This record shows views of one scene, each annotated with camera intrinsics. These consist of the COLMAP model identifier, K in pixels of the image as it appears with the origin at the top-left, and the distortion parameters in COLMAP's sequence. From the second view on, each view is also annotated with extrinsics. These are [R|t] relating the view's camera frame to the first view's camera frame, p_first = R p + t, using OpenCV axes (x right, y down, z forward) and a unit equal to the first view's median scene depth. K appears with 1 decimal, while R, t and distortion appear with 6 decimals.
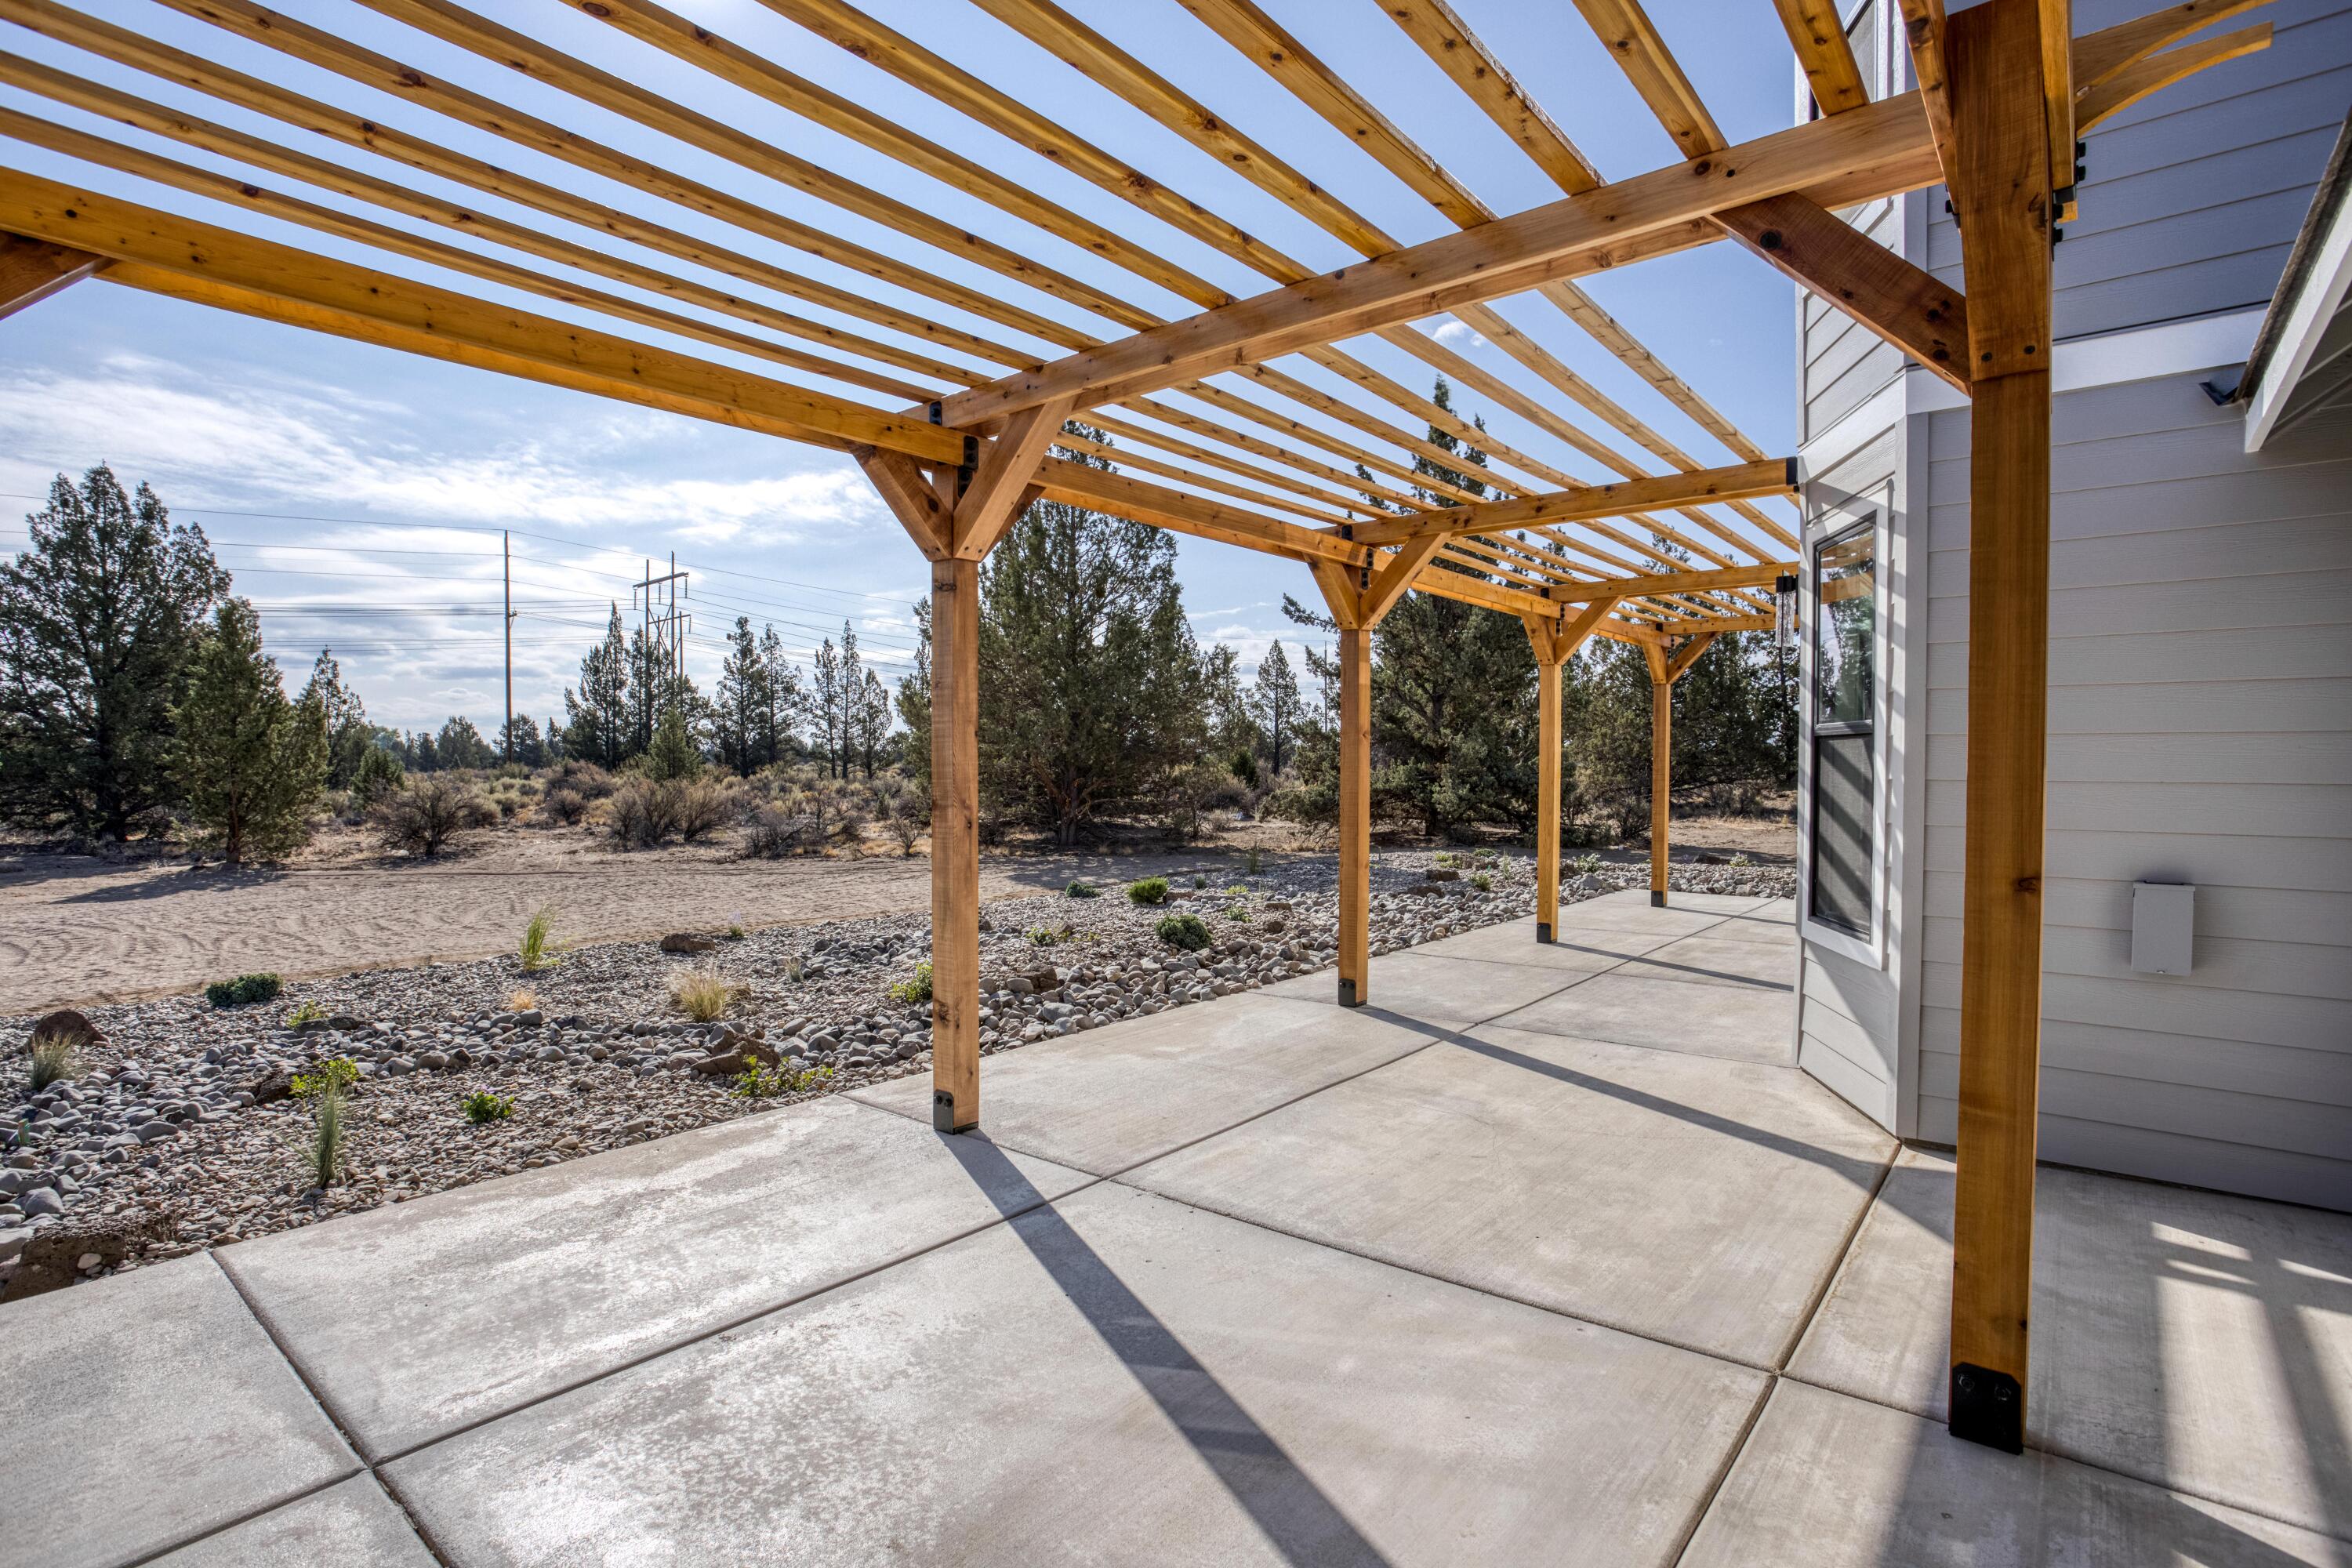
lens RADIAL K [[1144.7, 0, 1163.1], [0, 1144.7, 780.6], [0, 0, 1]] dist [-0.079041, 0.036158]
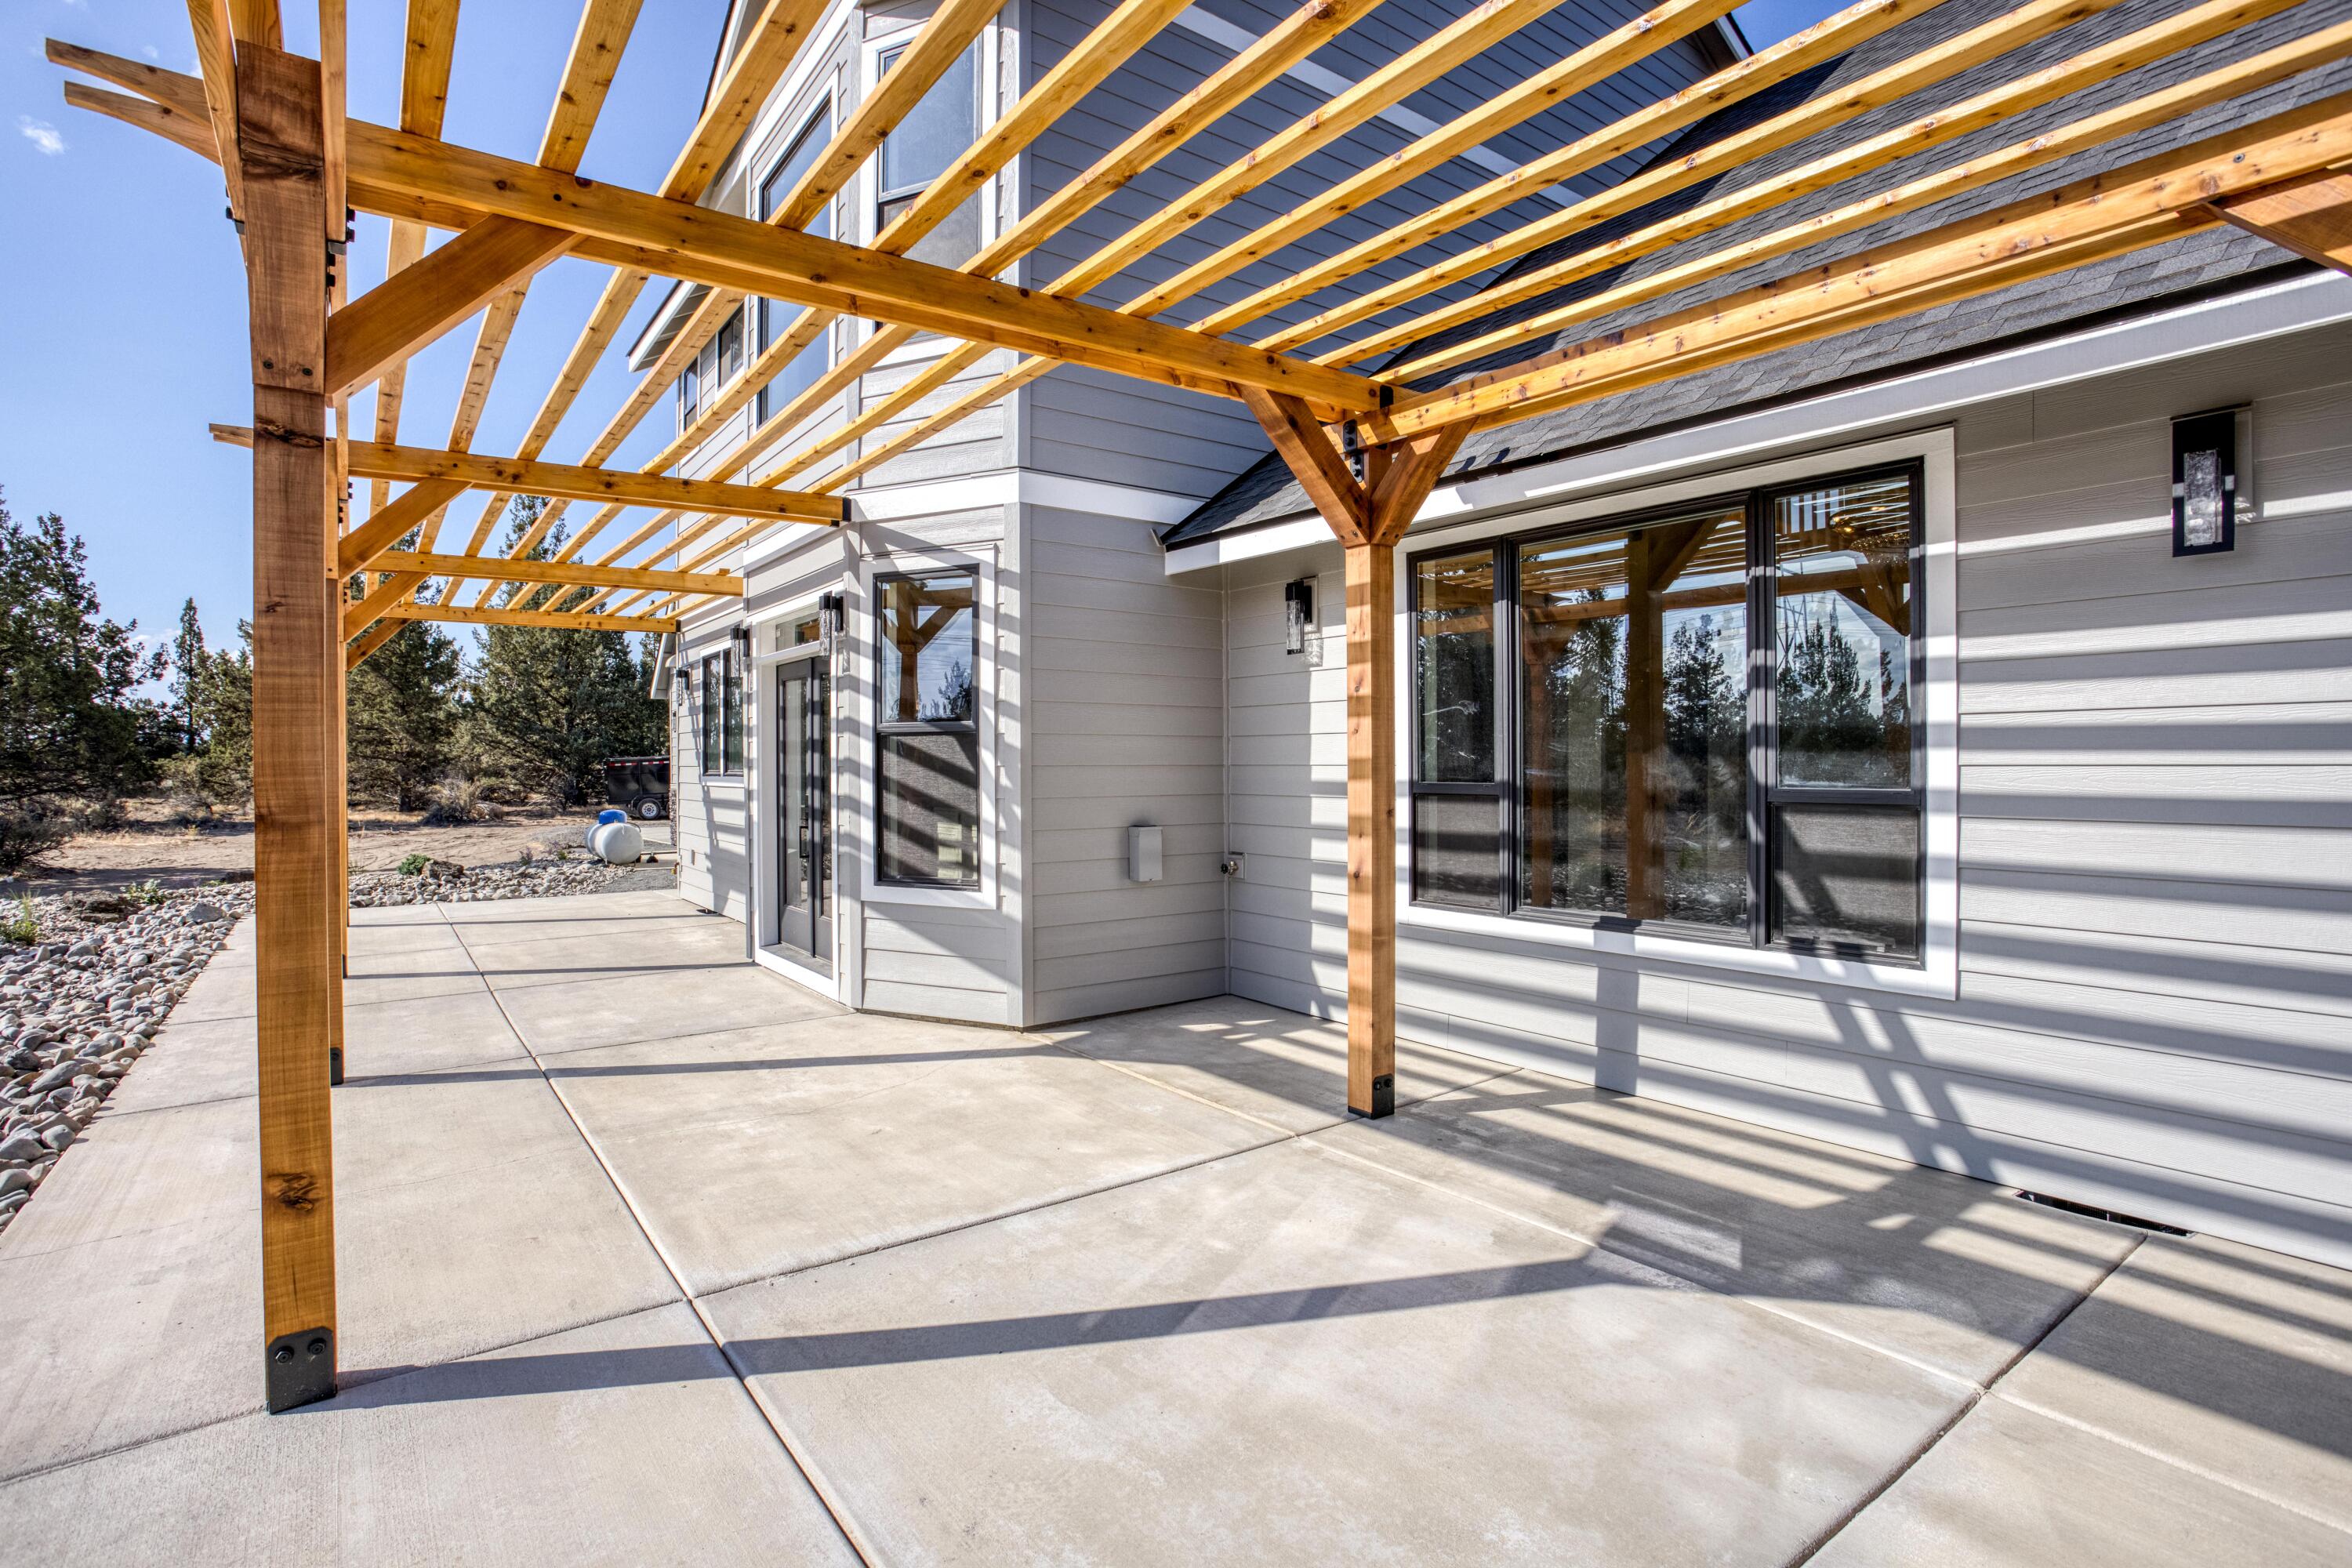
lens RADIAL K [[1144.7, 0, 1163.1], [0, 1144.7, 780.6], [0, 0, 1]] dist [-0.079041, 0.036158]
pose [[0.247367, -0.018645, 0.968743, -0.642577], [0.020949, 0.999684, 0.013892, 0.000626], [-0.968695, 0.016858, 0.247679, 0.469687]]
